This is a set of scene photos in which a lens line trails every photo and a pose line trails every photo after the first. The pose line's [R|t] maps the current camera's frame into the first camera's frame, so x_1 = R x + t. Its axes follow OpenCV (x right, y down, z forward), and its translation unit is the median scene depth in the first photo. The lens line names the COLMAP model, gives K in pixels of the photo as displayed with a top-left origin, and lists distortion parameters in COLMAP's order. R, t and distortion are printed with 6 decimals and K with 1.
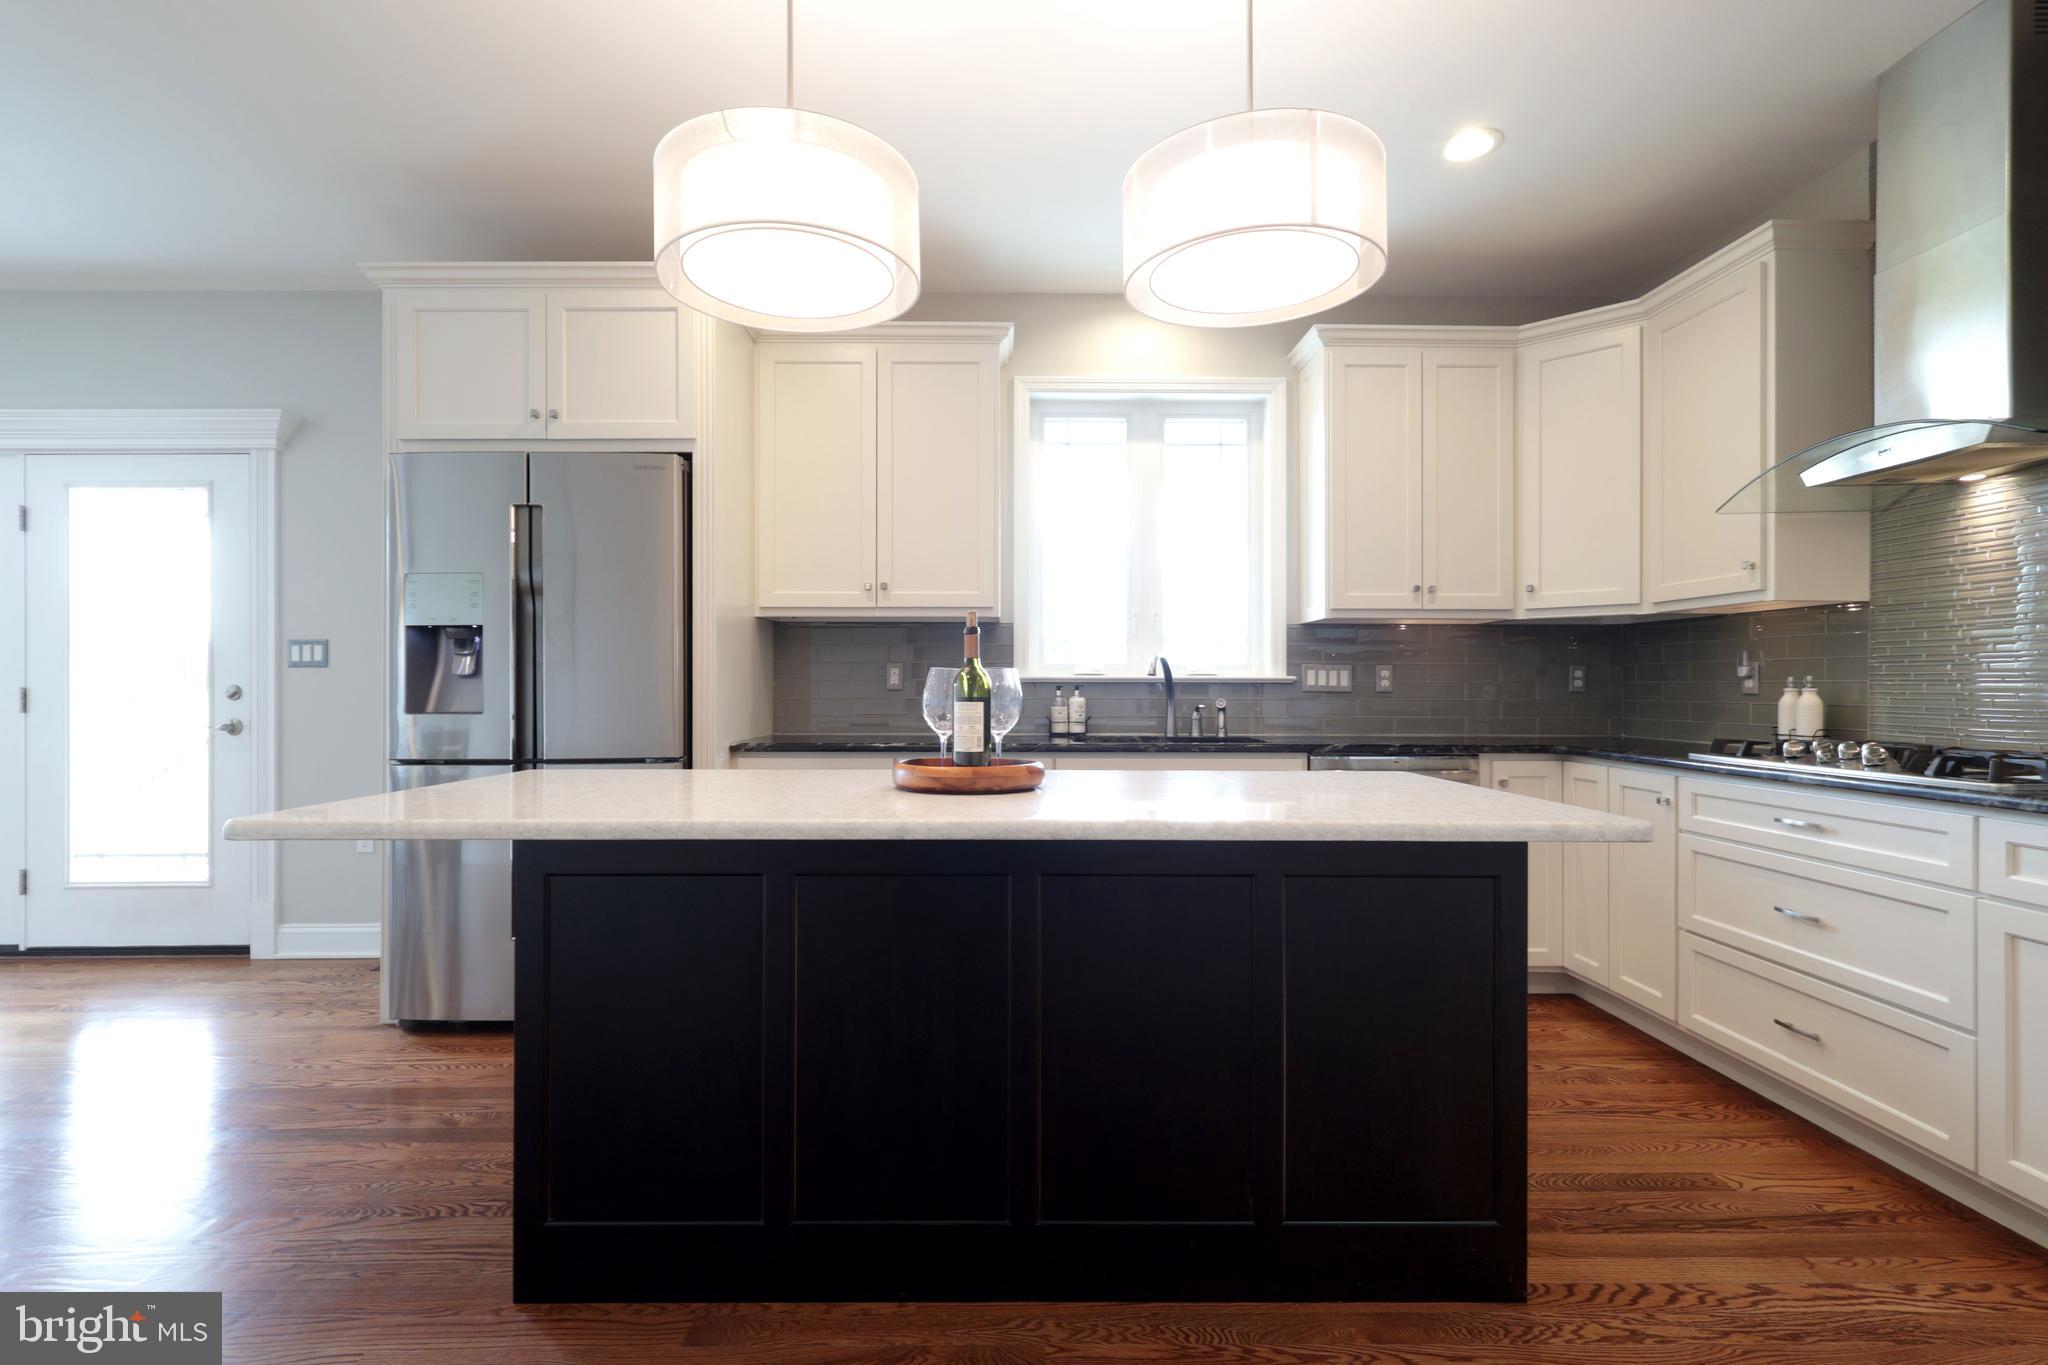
lens RADIAL K [[969.0, 0, 1016.7], [0, 969.0, 686.8], [0, 0, 1]] dist [0.002881, -0.001993]
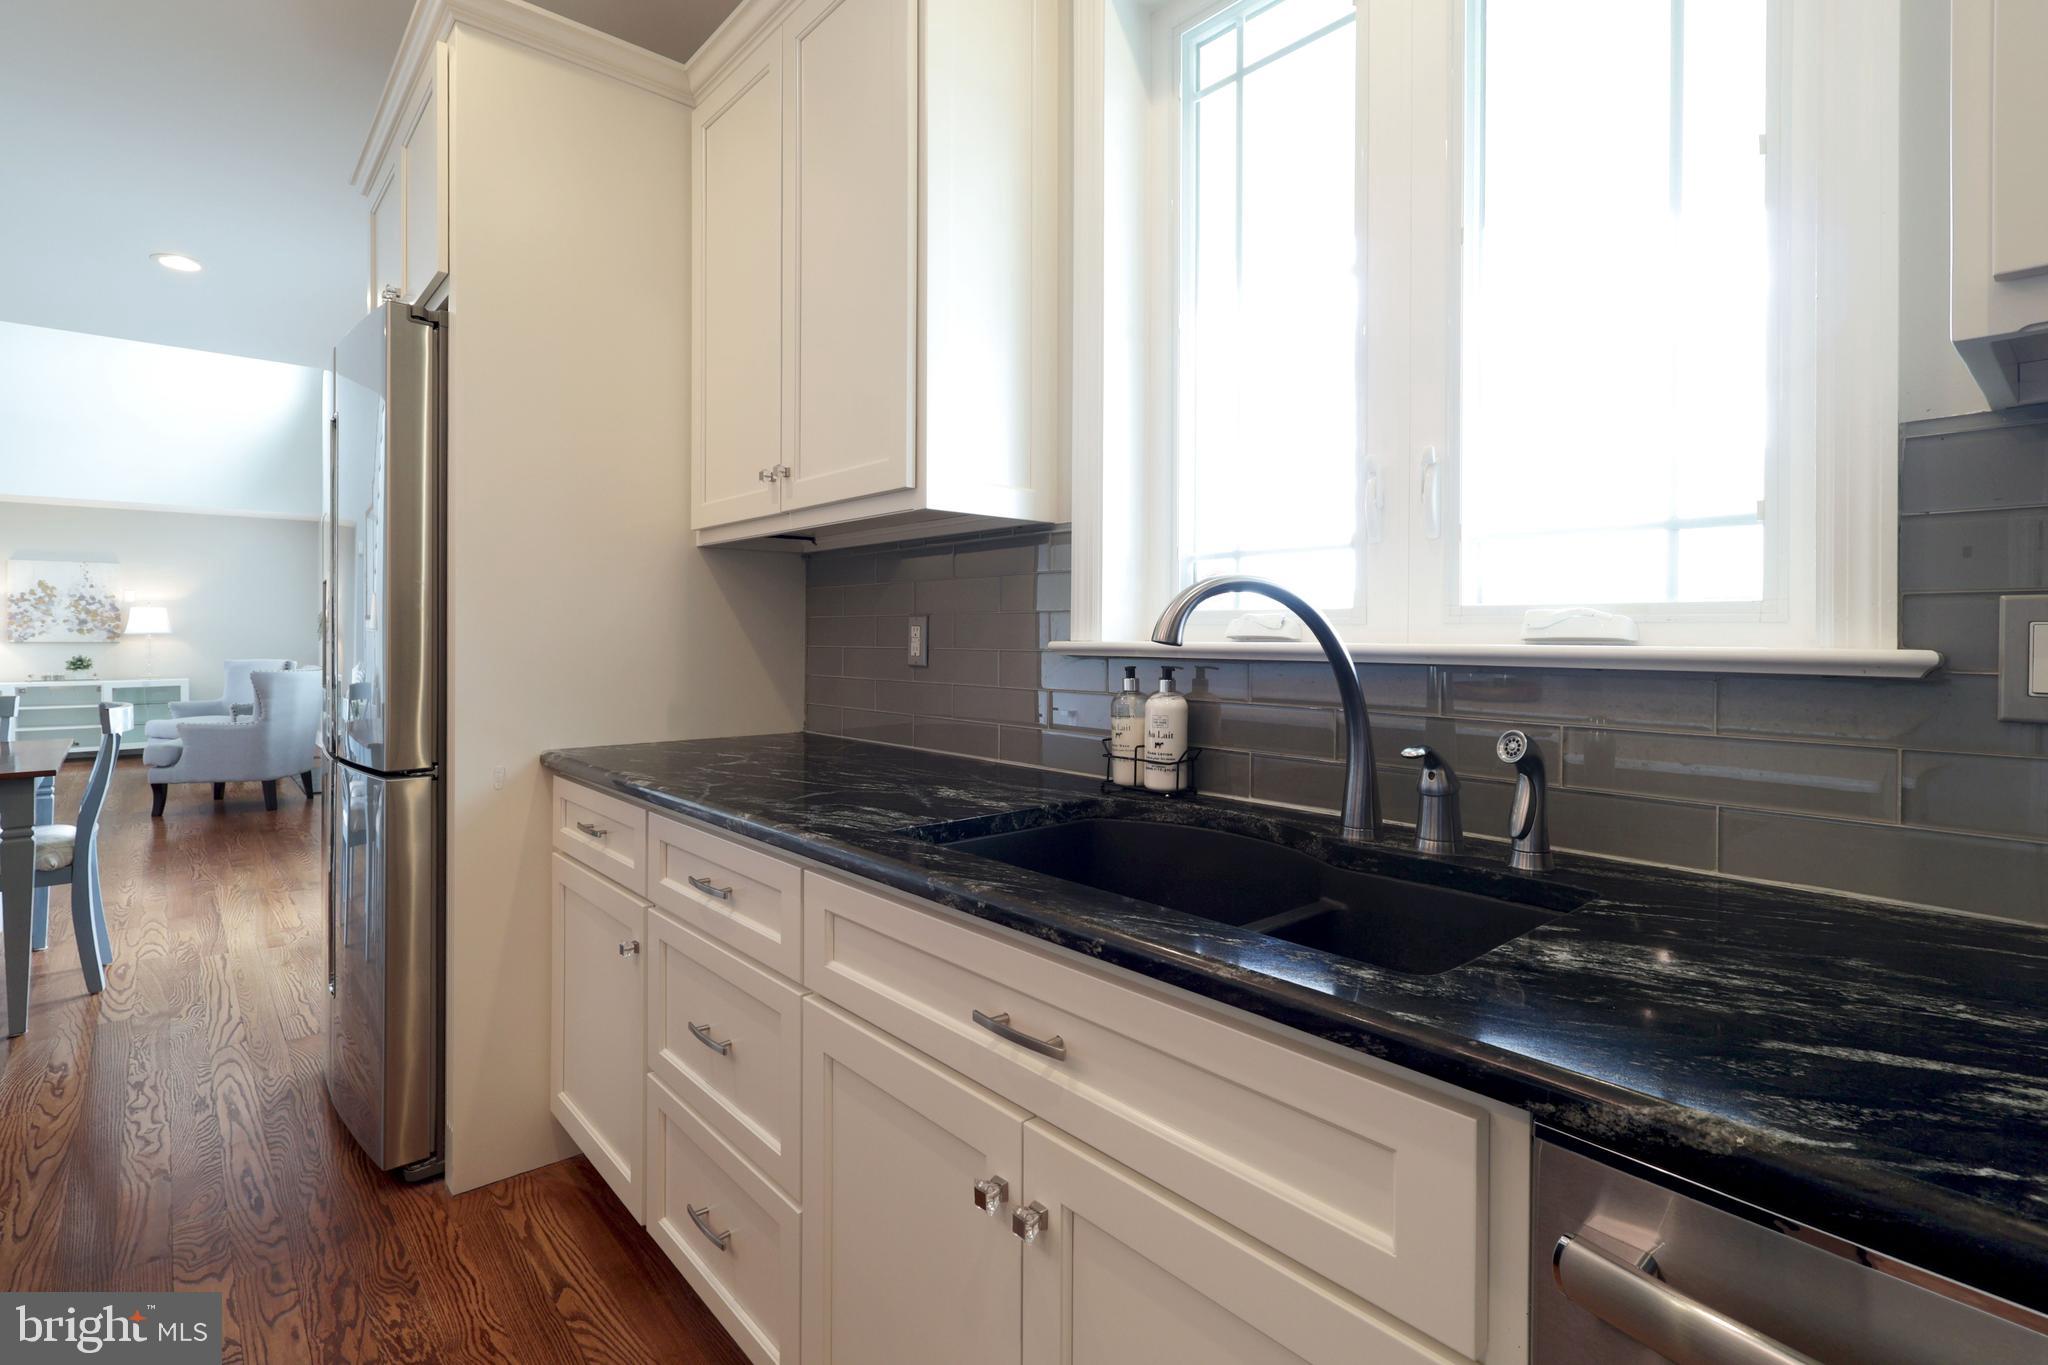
lens RADIAL K [[969.0, 0, 1041.3], [0, 969.0, 638.4], [0, 0, 1]] dist [0.002881, -0.001993]
pose [[0.659699, 0.006508, -0.751501, 0.336328], [-0.003414, 0.999978, 0.005663, -0.015742], [0.751522, -0.001170, 0.659707, 0.725486]]
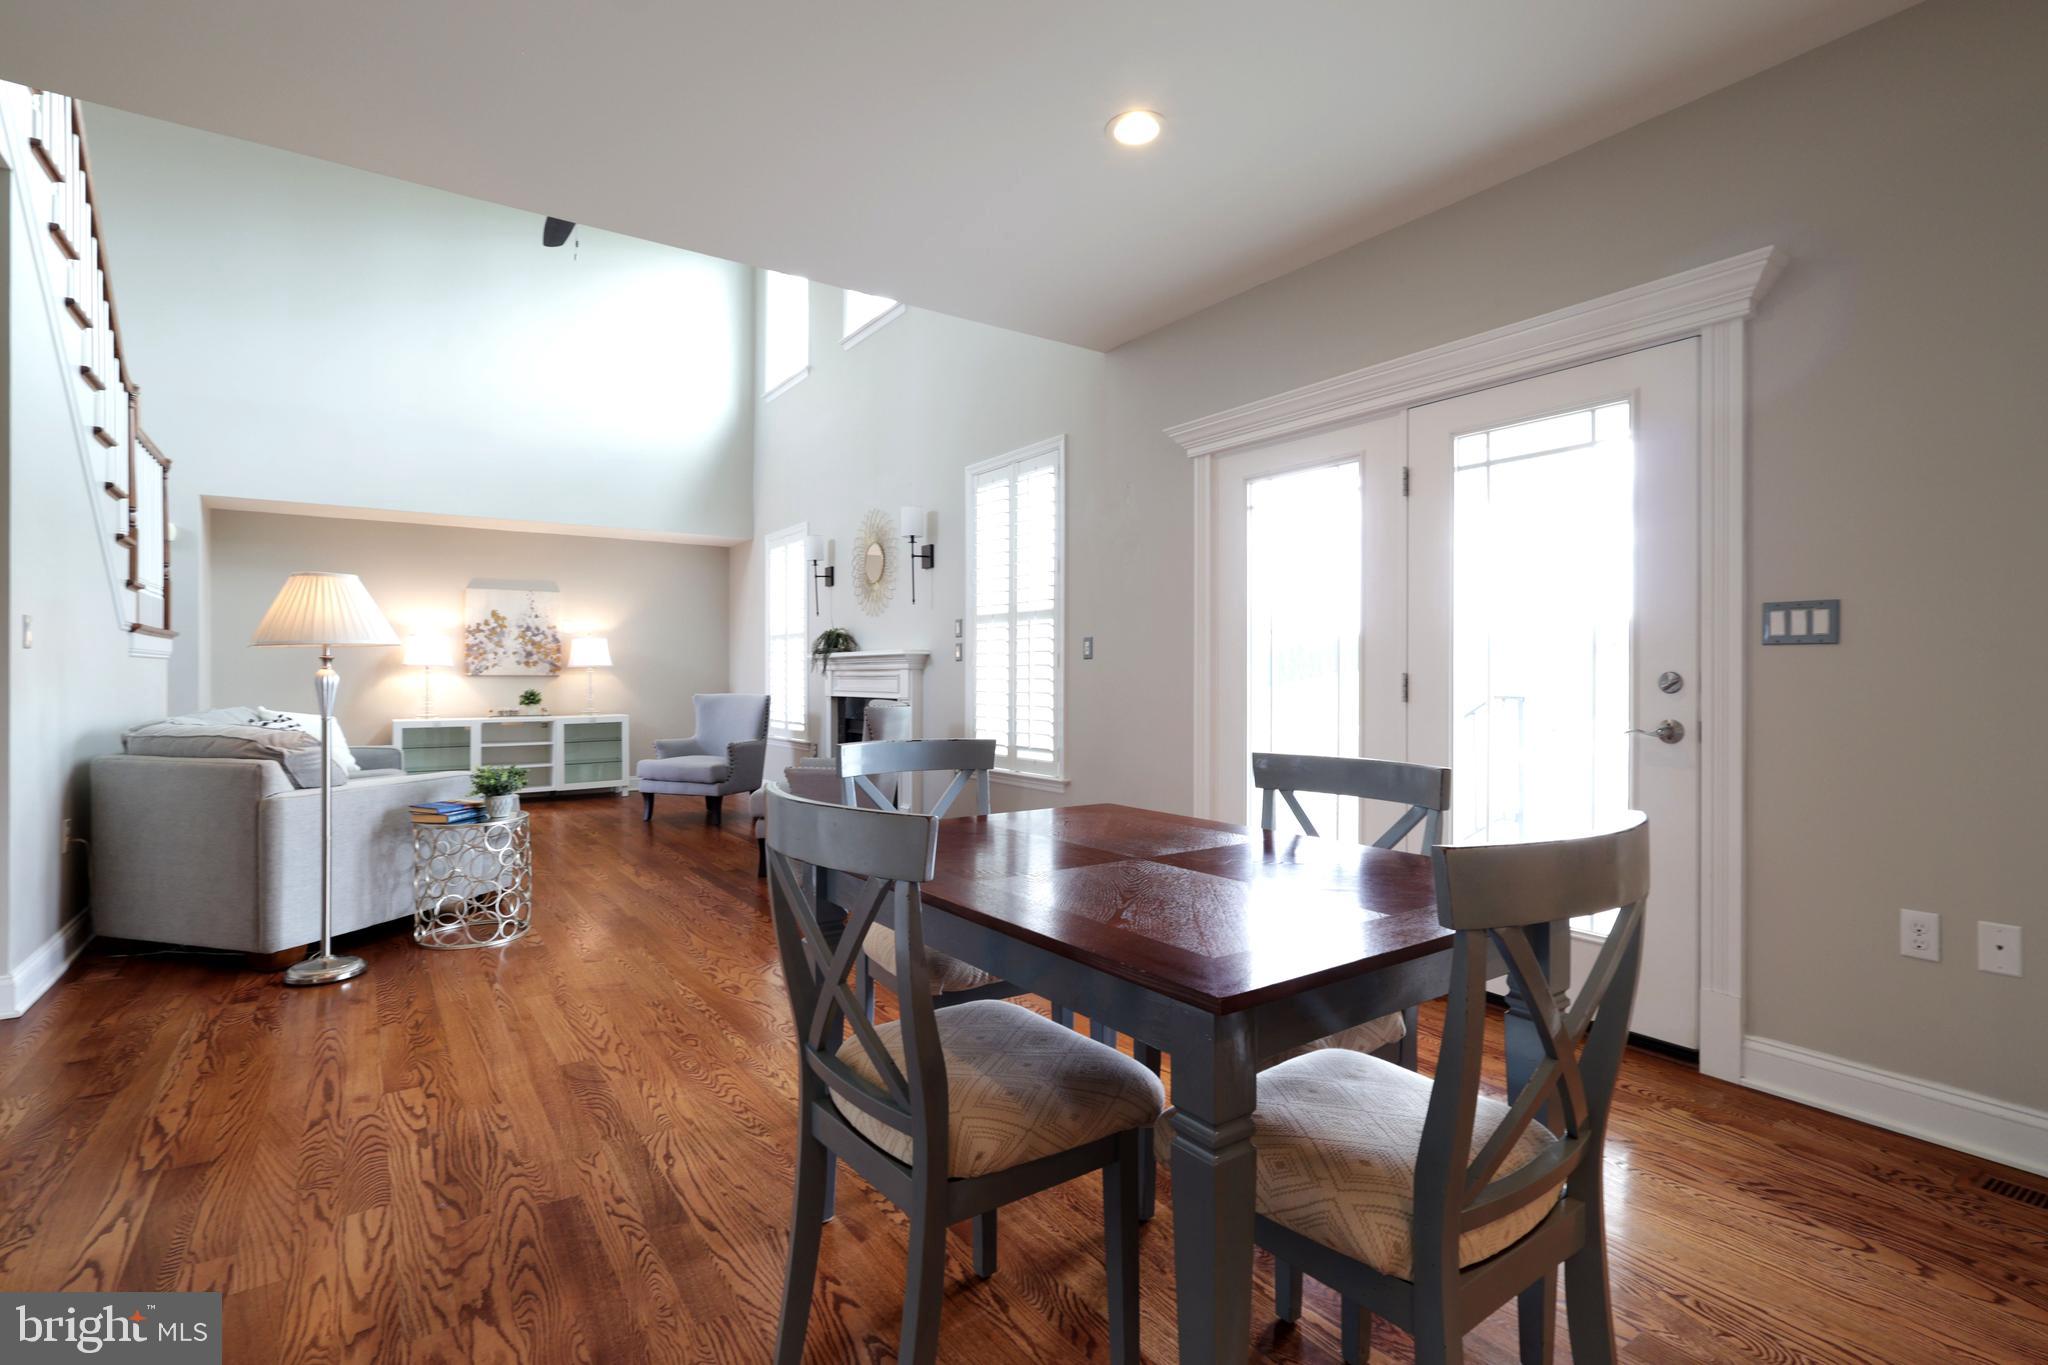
lens RADIAL K [[969.0, 0, 1028.6], [0, 969.0, 670.9], [0, 0, 1]] dist [0.002881, -0.001993]
pose [[0.563587, 0.002788, -0.826052, -0.490418], [-0.003418, 0.999994, 0.001043, -0.001875], [0.826049, 0.002236, 0.563593, 0.221136]]
